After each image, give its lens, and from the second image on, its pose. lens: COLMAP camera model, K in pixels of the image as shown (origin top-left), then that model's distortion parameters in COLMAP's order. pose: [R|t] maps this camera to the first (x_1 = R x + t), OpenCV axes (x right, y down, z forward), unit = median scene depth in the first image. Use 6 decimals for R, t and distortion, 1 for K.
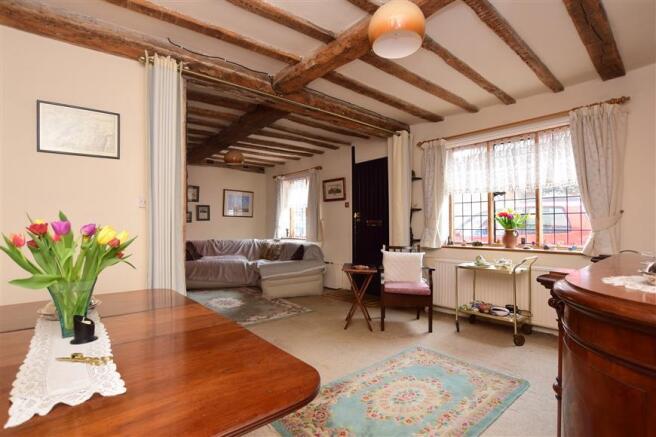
lens RADIAL K [[308.5, 0, 328.1], [0, 308.5, 220.0], [0, 0, 1]] dist [-0.007152, -0.001543]
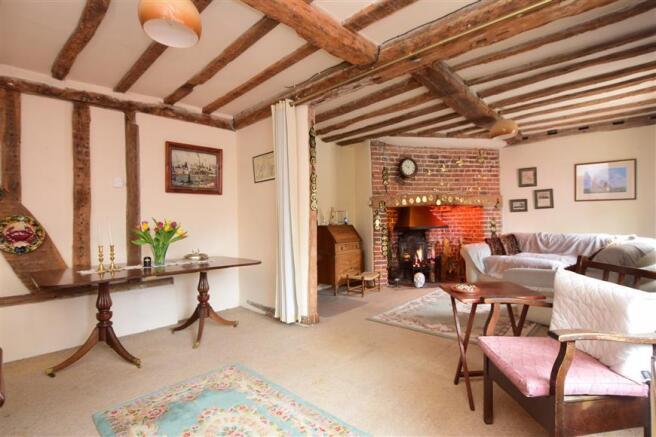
lens RADIAL K [[308.5, 0, 328.6], [0, 308.5, 222.0], [0, 0, 1]] dist [-0.007152, -0.001543]
pose [[0.138987, 0.005015, -0.990281, 0.328767], [0.038467, 0.999205, 0.010459, 0.006997], [0.989547, -0.039547, 0.138684, 0.354019]]
